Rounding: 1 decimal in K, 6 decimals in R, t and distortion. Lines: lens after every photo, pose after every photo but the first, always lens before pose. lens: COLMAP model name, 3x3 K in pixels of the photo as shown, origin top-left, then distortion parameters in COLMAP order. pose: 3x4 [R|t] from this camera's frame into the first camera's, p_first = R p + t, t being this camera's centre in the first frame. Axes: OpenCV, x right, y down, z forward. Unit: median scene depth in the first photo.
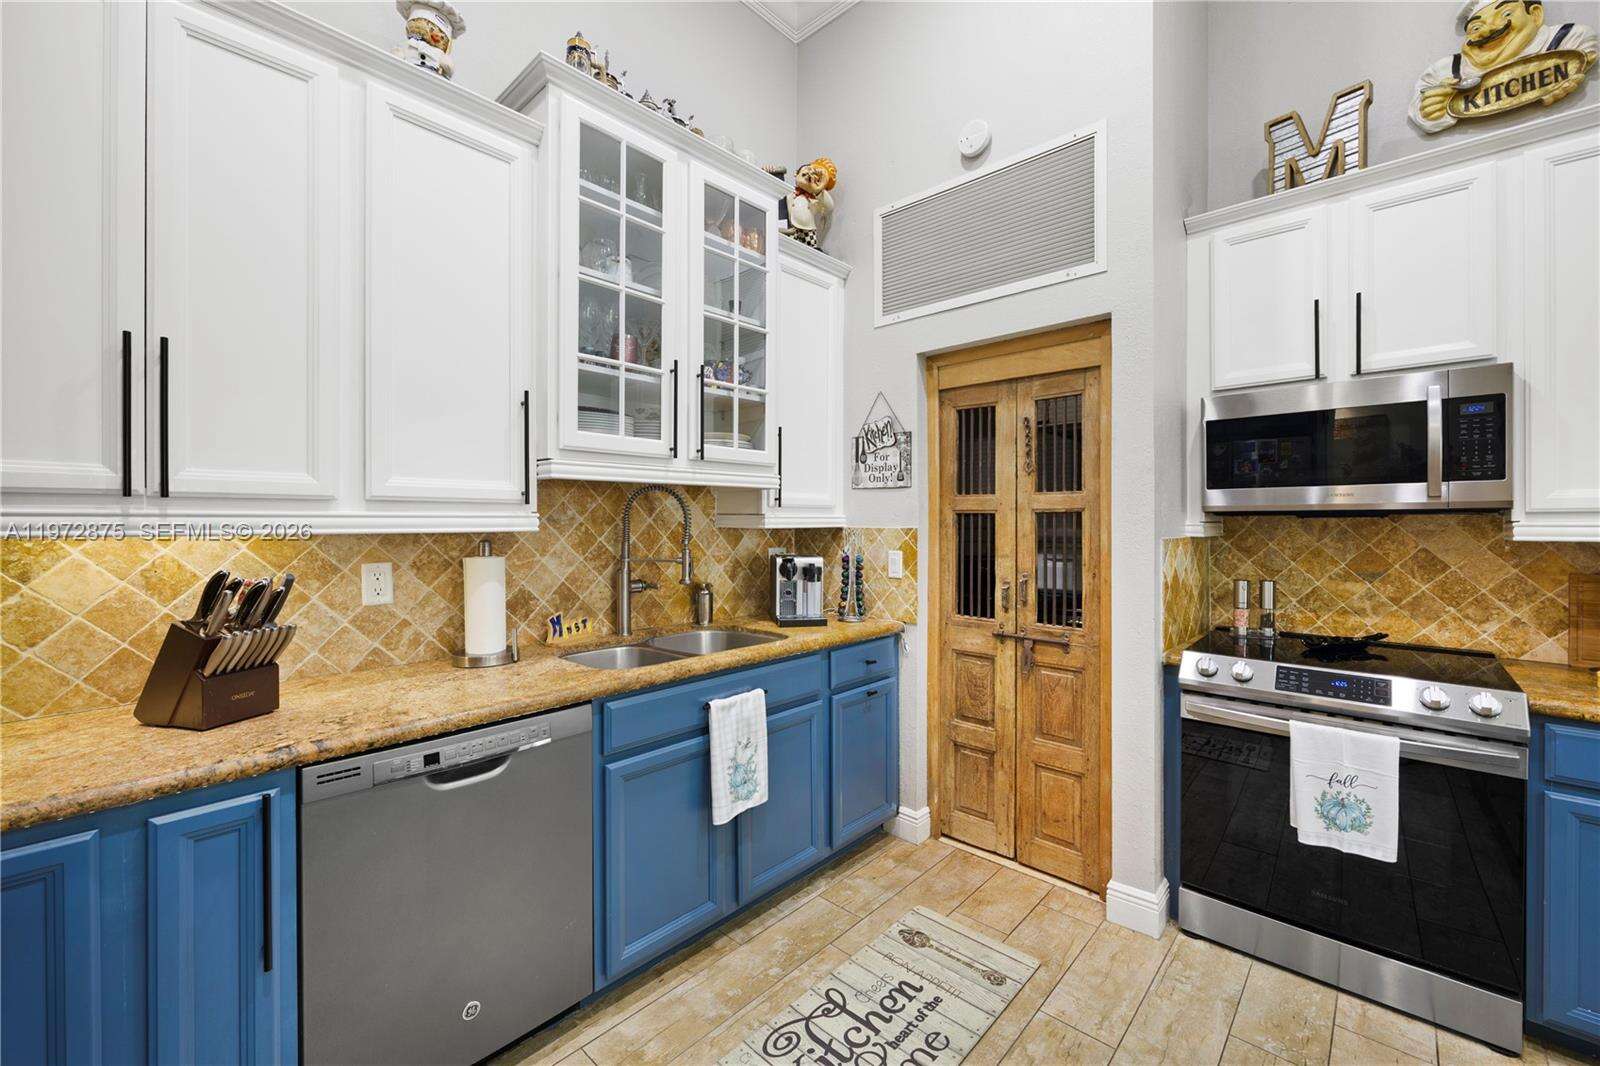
lens RADIAL K [[643.4, 0, 817.2], [0, 643.4, 523.2], [0, 0, 1]] dist [-0.003320, -0.000357]
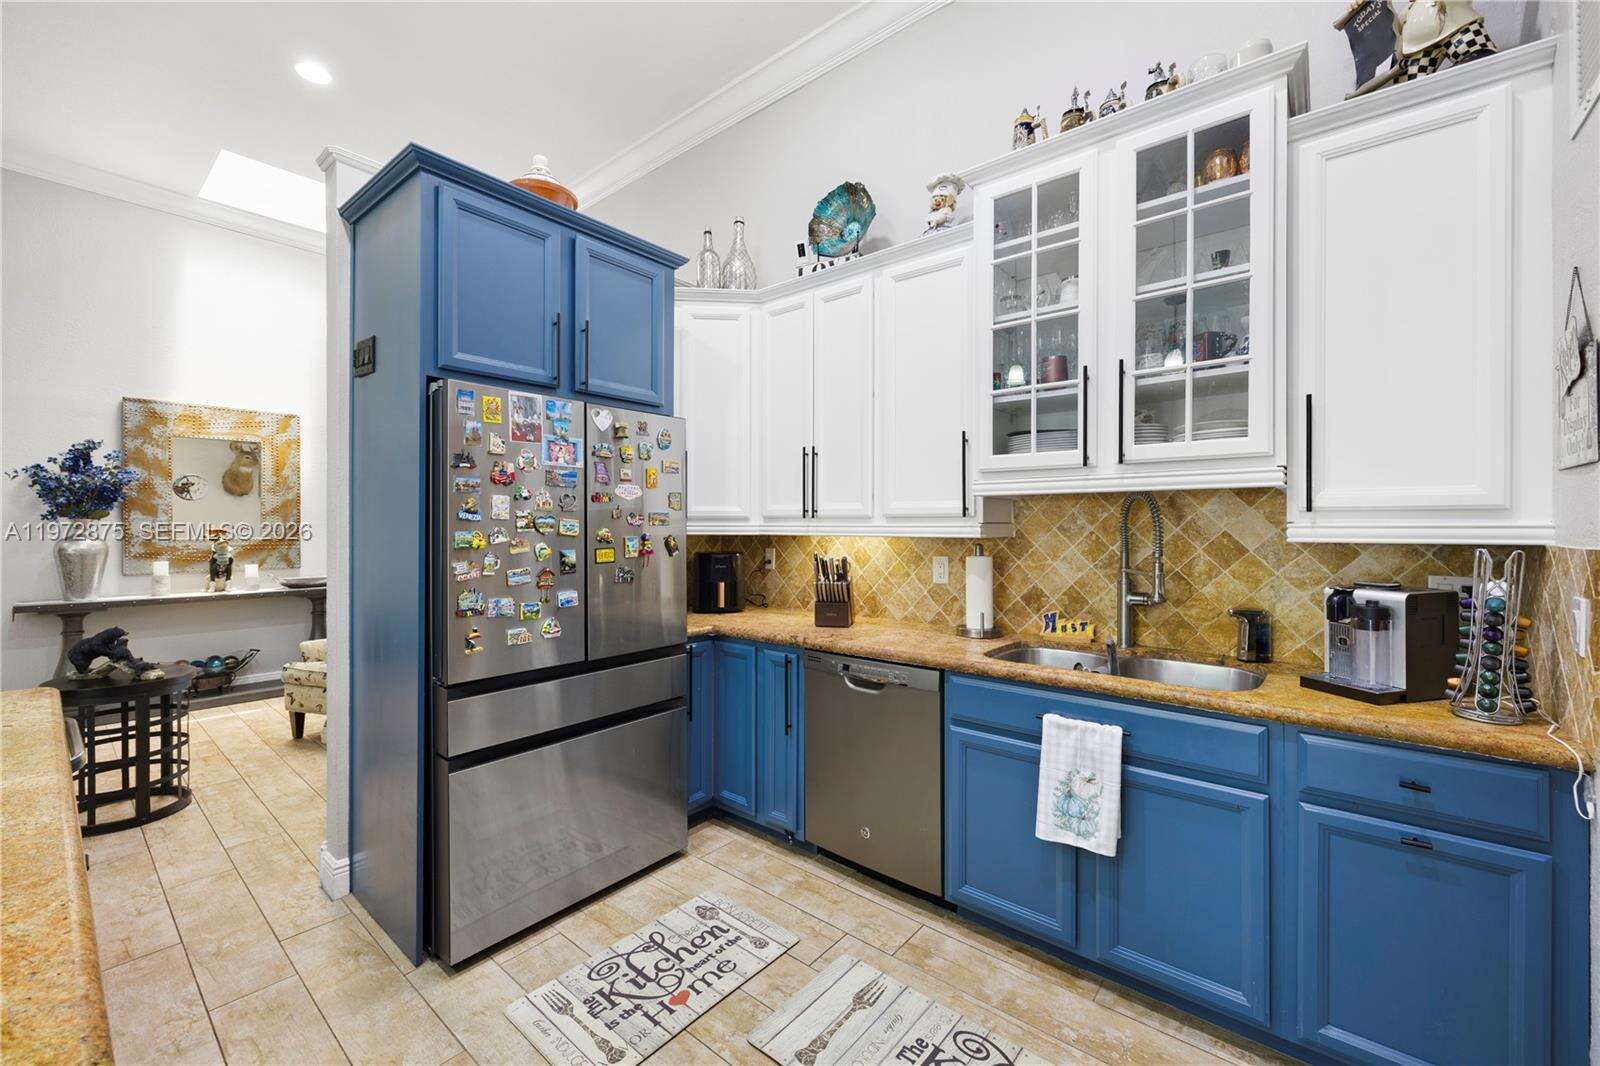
lens RADIAL K [[643.4, 0, 815.4], [0, 643.4, 530.0], [0, 0, 1]] dist [-0.003320, -0.000357]
pose [[0.057182, 0.006301, -0.998344, 0.751978], [-0.007710, 0.999953, 0.005869, -0.007185], [0.998334, 0.007361, 0.057228, 0.552239]]
